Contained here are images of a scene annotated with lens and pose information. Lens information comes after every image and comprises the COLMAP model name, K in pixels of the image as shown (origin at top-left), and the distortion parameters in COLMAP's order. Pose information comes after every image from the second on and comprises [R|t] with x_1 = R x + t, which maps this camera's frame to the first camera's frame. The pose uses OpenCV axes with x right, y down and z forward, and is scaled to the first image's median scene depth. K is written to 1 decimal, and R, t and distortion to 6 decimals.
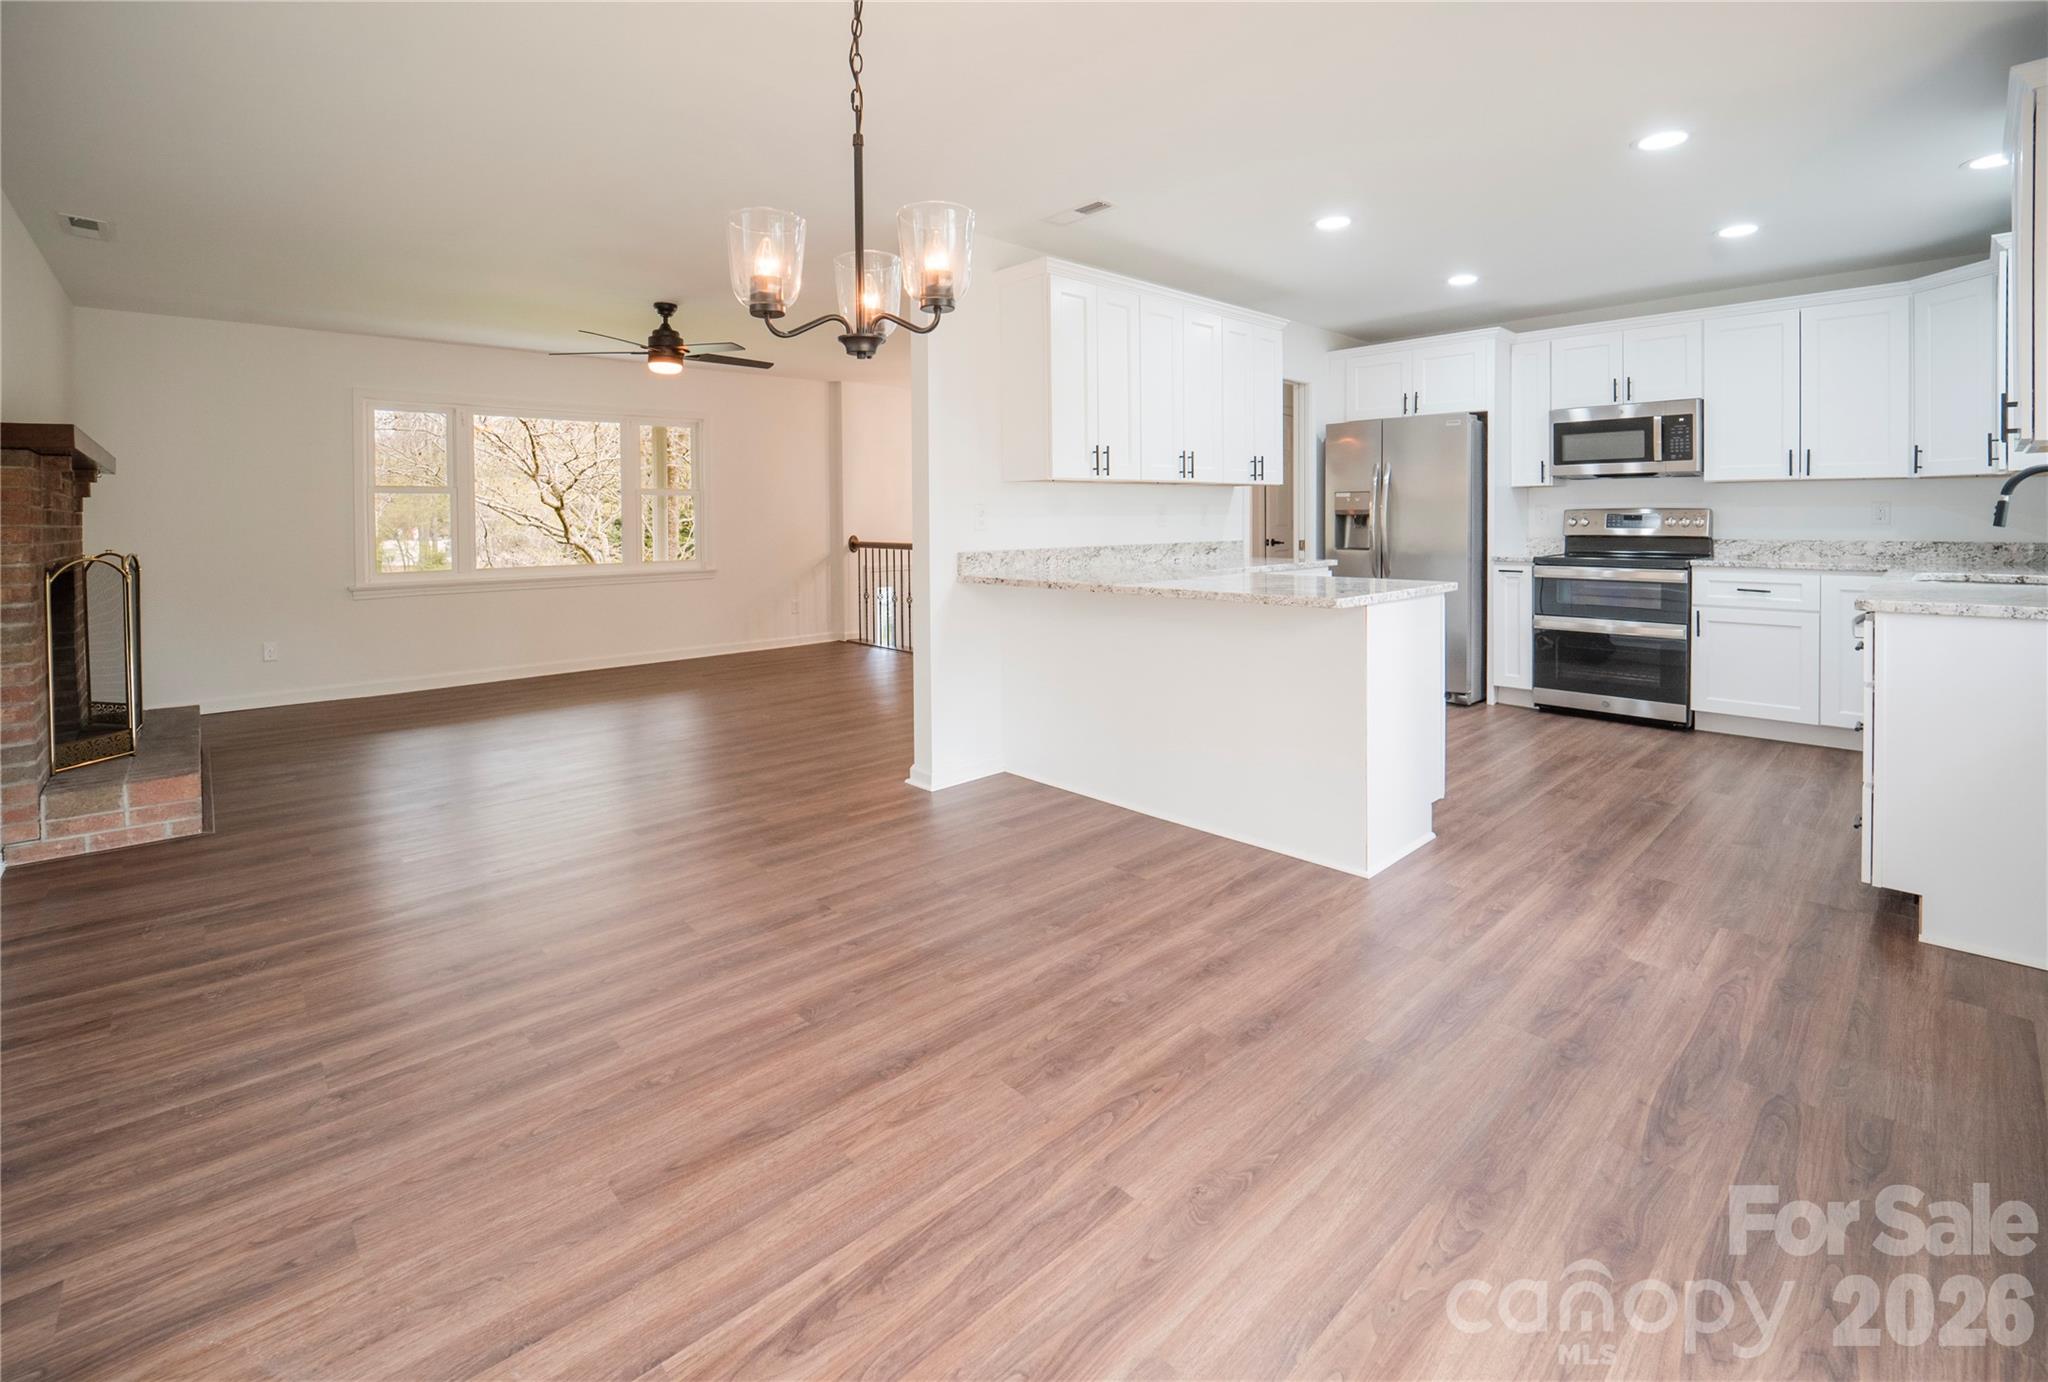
lens RADIAL K [[902.0, 0, 1011.0], [0, 902.0, 527.9], [0, 0, 1]] dist [-0.023918, 0.000674]
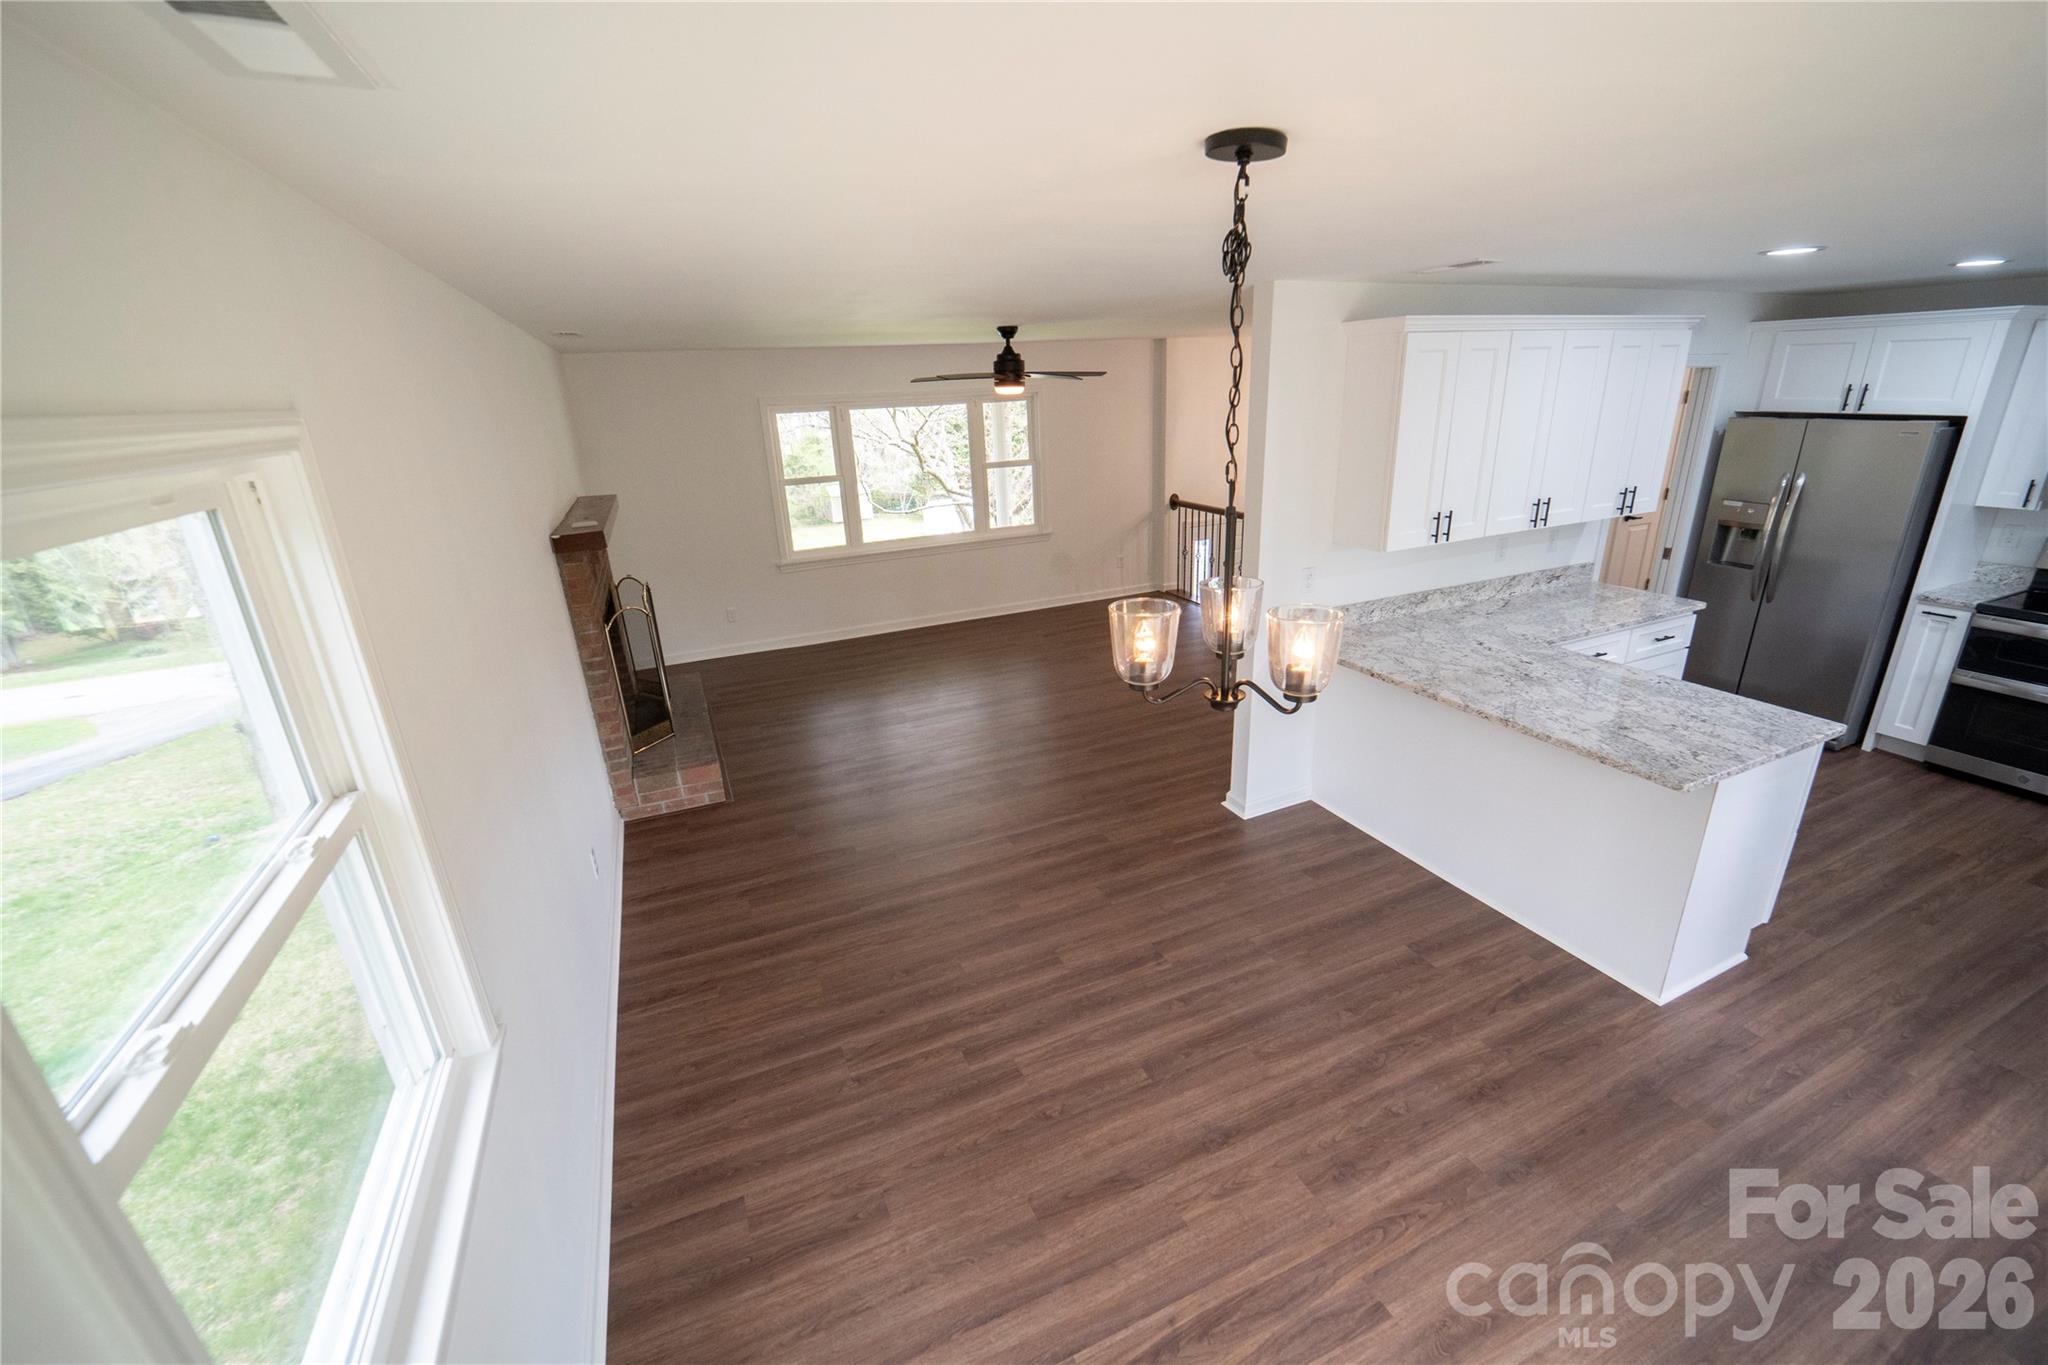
lens RADIAL K [[836.0, 0, 1024.0], [0, 836.0, 682.5], [0, 0, 1]] dist [-0.024143, -0.000244]
pose [[0.945658, 0.081370, -0.314819, -0.046666], [0.029603, 0.942619, 0.332555, -0.345832], [0.323814, -0.323803, 0.888986, 0.003722]]
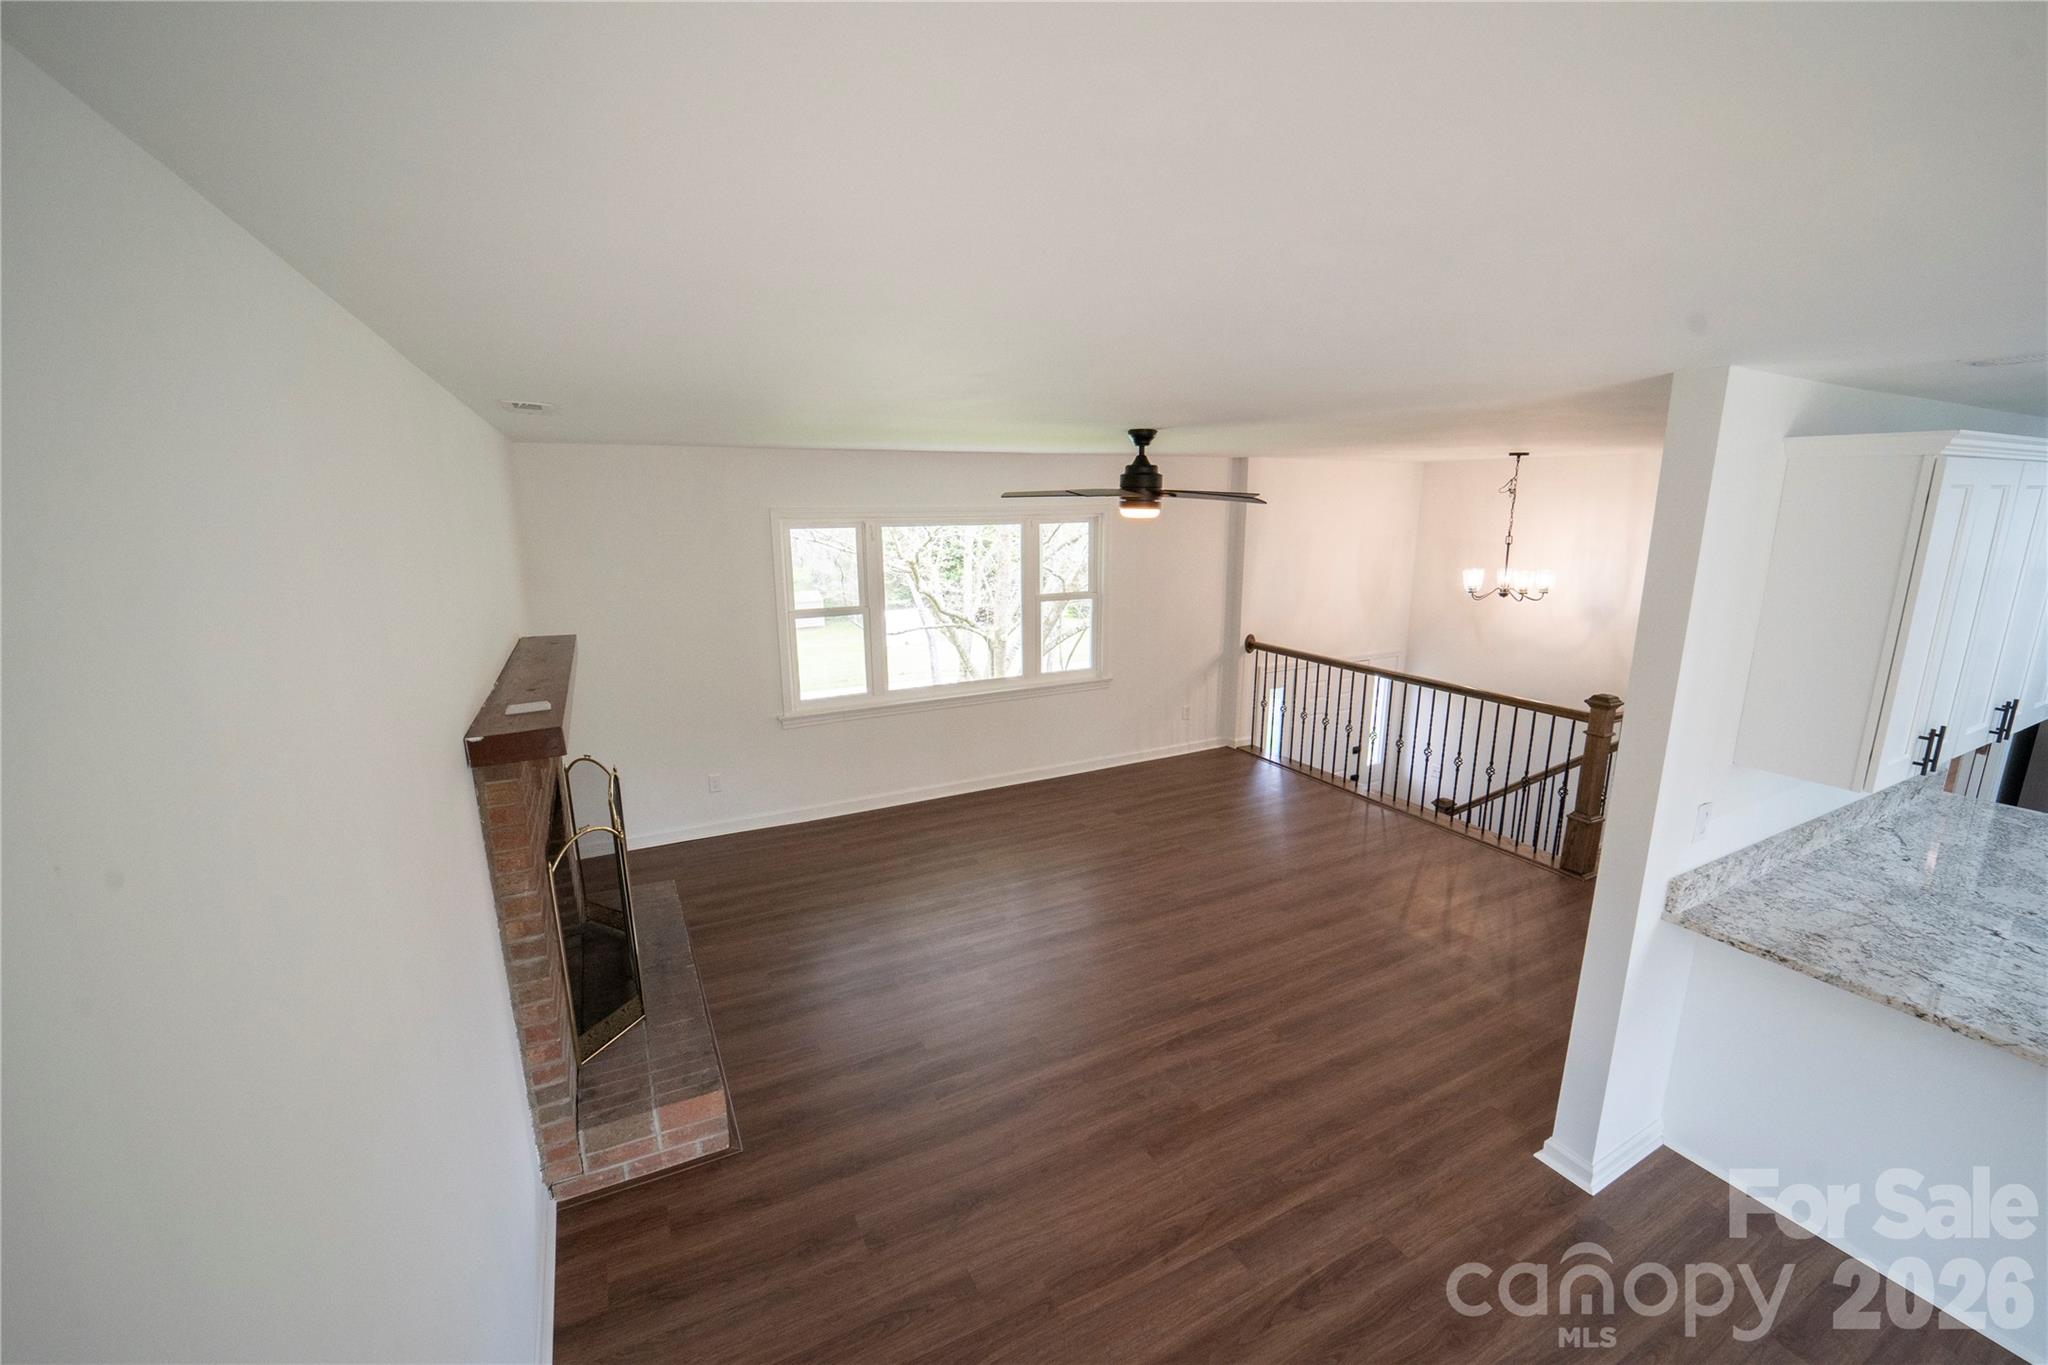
lens RADIAL K [[819.7, 0, 1020.9], [0, 819.7, 676.0], [0, 0, 1]] dist [-0.023091, -0.000042]
pose [[0.965530, 0.058498, -0.253635, -0.565059], [-0.005360, 0.978680, 0.205319, -0.356566], [0.260238, -0.196883, 0.945258, 0.494172]]
